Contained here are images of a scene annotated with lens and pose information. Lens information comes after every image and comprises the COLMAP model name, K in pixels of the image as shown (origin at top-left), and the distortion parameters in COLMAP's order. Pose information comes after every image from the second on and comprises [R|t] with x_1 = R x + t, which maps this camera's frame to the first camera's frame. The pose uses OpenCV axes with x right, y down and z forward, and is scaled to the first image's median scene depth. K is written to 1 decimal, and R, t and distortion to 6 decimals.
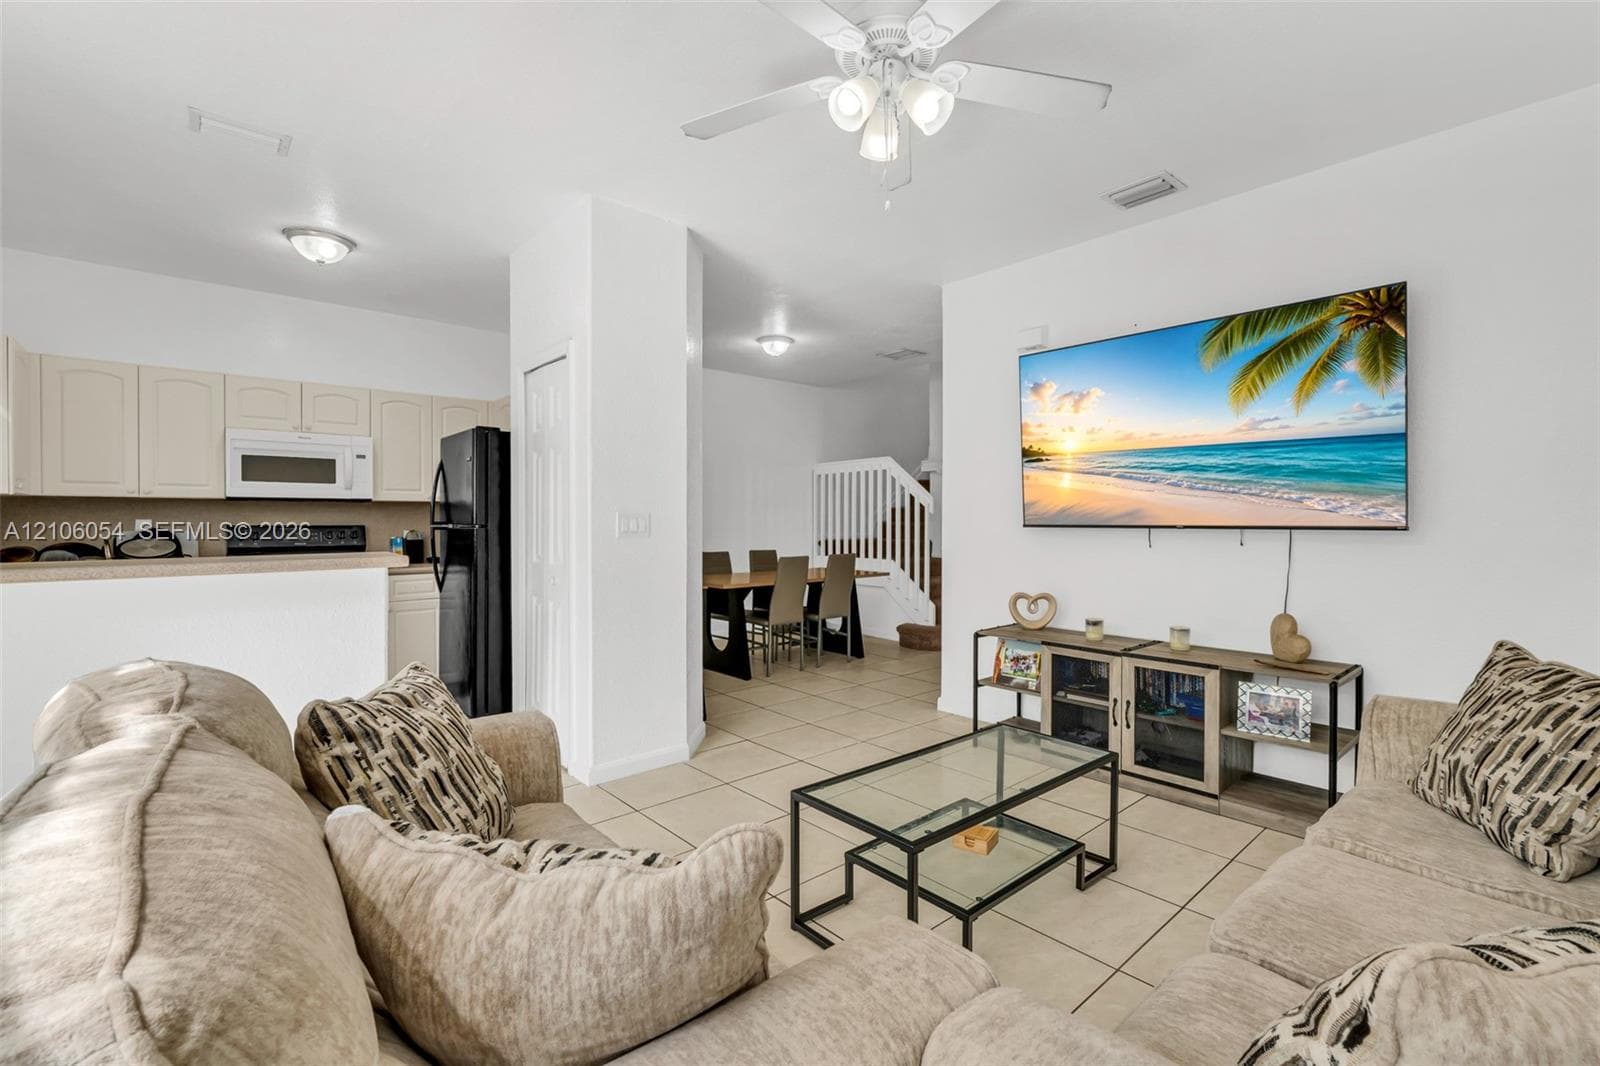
lens RADIAL K [[703.9, 0, 808.5], [0, 703.9, 526.5], [0, 0, 1]] dist [0.000342, -0.000032]
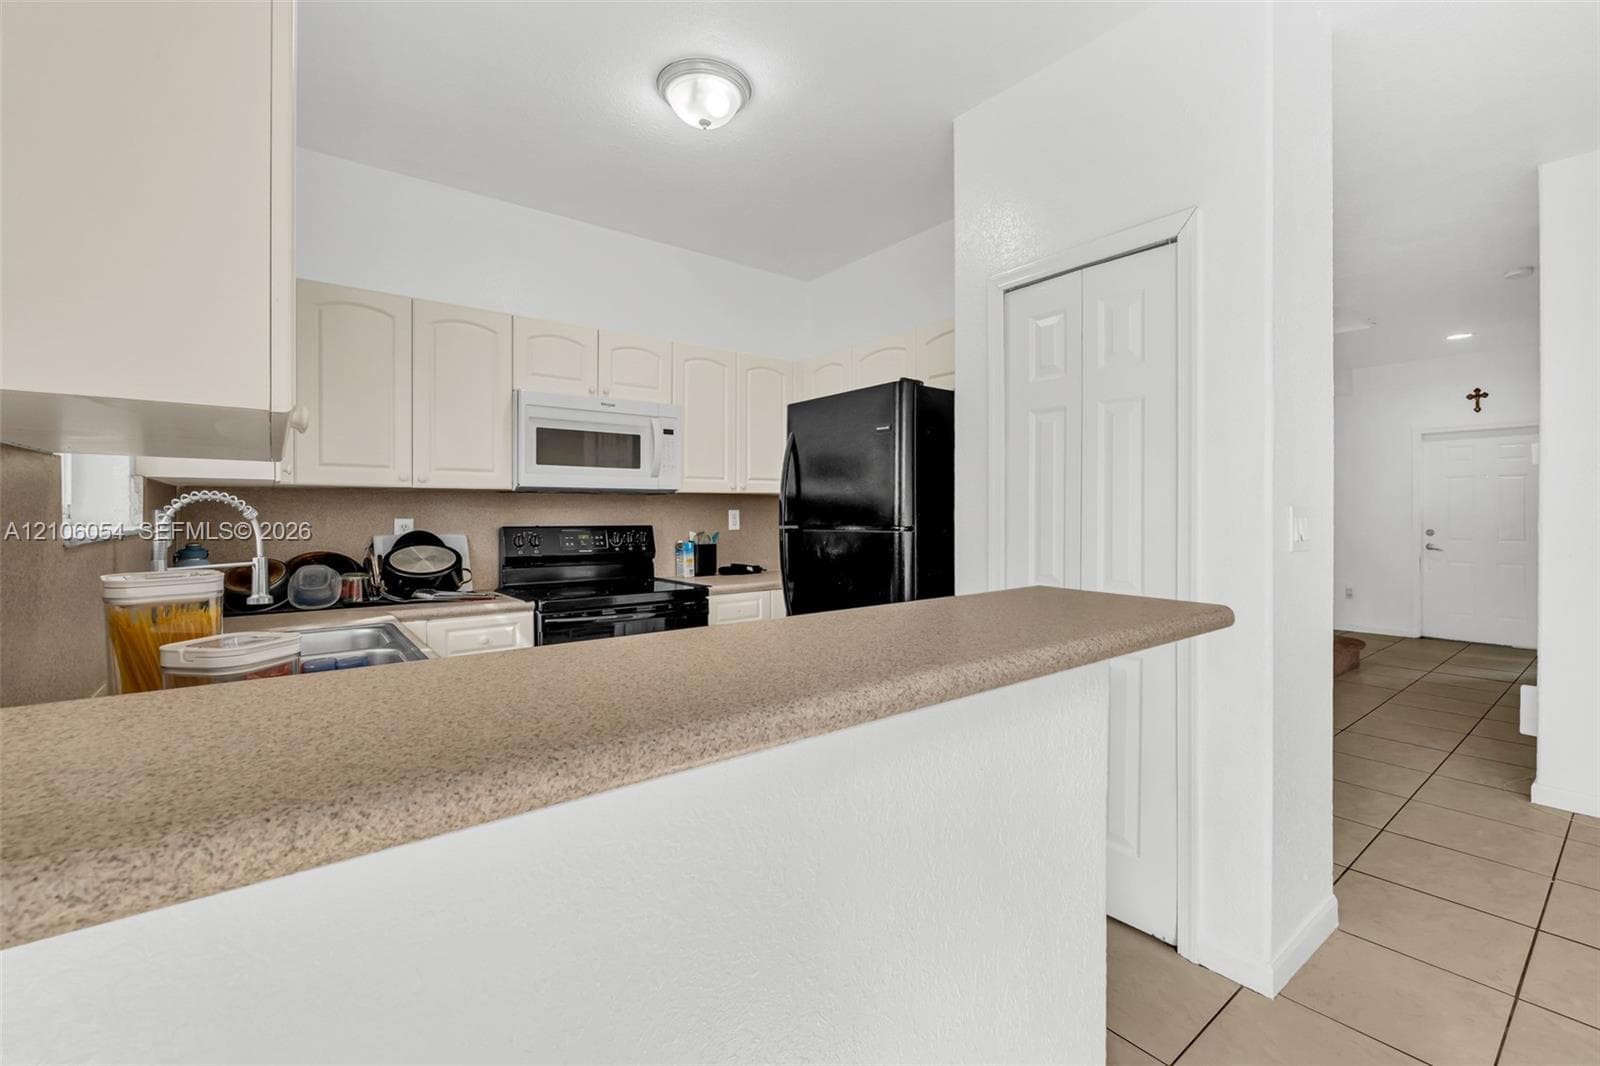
lens RADIAL K [[681.9, 0, 803.6], [0, 681.9, 517.2], [0, 0, 1]] dist [-0.002749, -0.000740]
pose [[0.997991, -0.001277, -0.063338, -0.487592], [0.000957, 0.999987, -0.005079, -0.007491], [0.063343, 0.005008, 0.997979, 0.328085]]
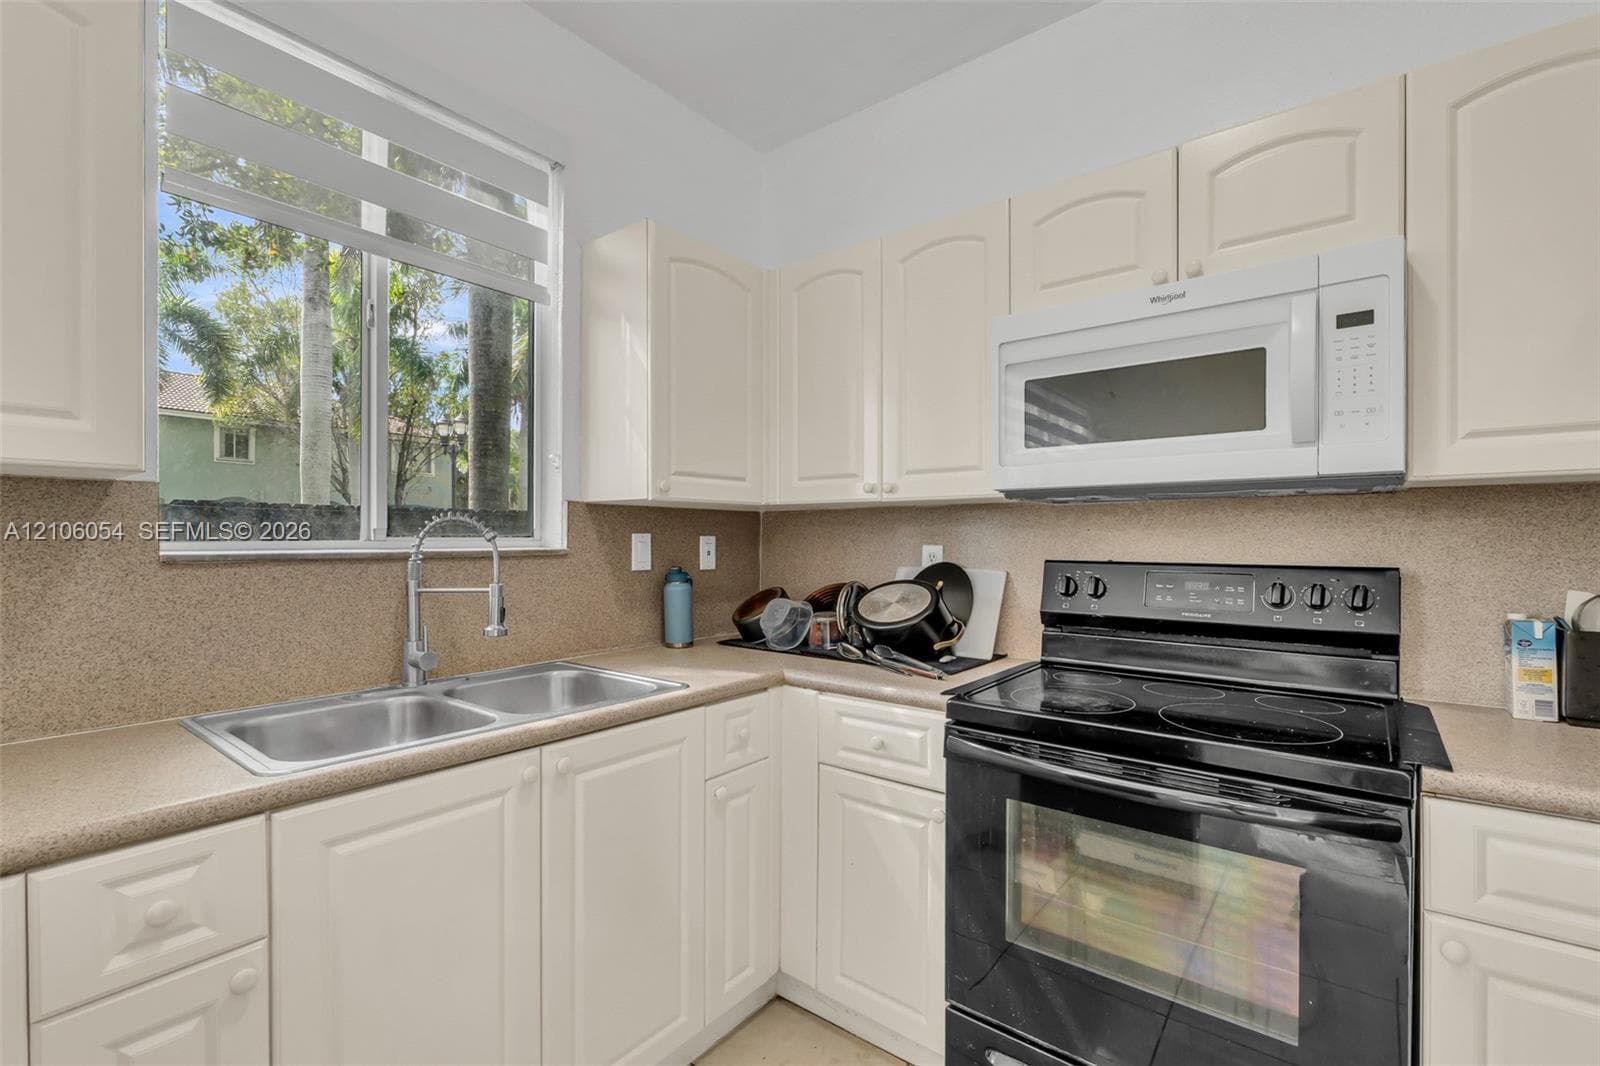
lens RADIAL K [[700.8, 0, 808.8], [0, 700.8, 543.5], [0, 0, 1]] dist [-0.001313, -0.000179]
pose [[0.178479, 0.006526, -0.983922, -0.439334], [-0.011618, 0.999922, 0.004525, -0.012061], [0.983875, 0.010624, 0.178541, 0.804513]]
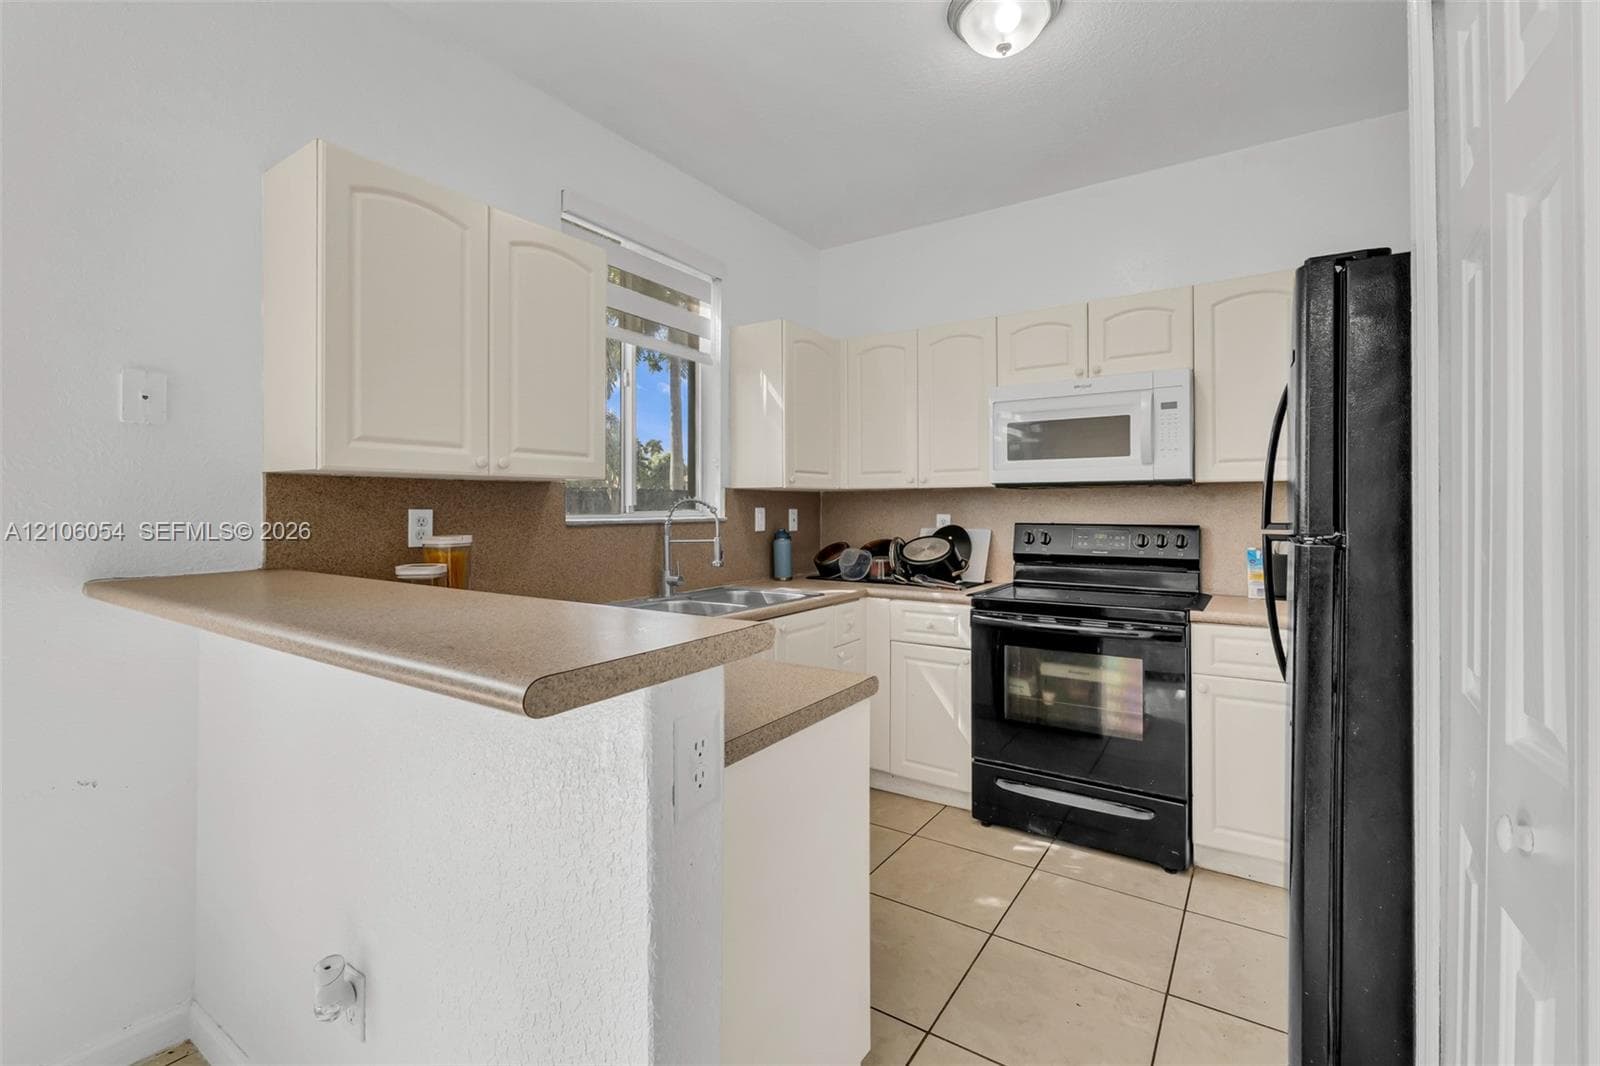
lens RADIAL K [[691.6, 0, 802.1], [0, 691.6, 504.1], [0, 0, 1]] dist [0.000055, -0.000049]
pose [[0.254807, -0.006369, -0.966971, -0.185840], [-0.008407, 0.999926, -0.008801, -0.013062], [0.966955, 0.010372, 0.254734, 0.617939]]
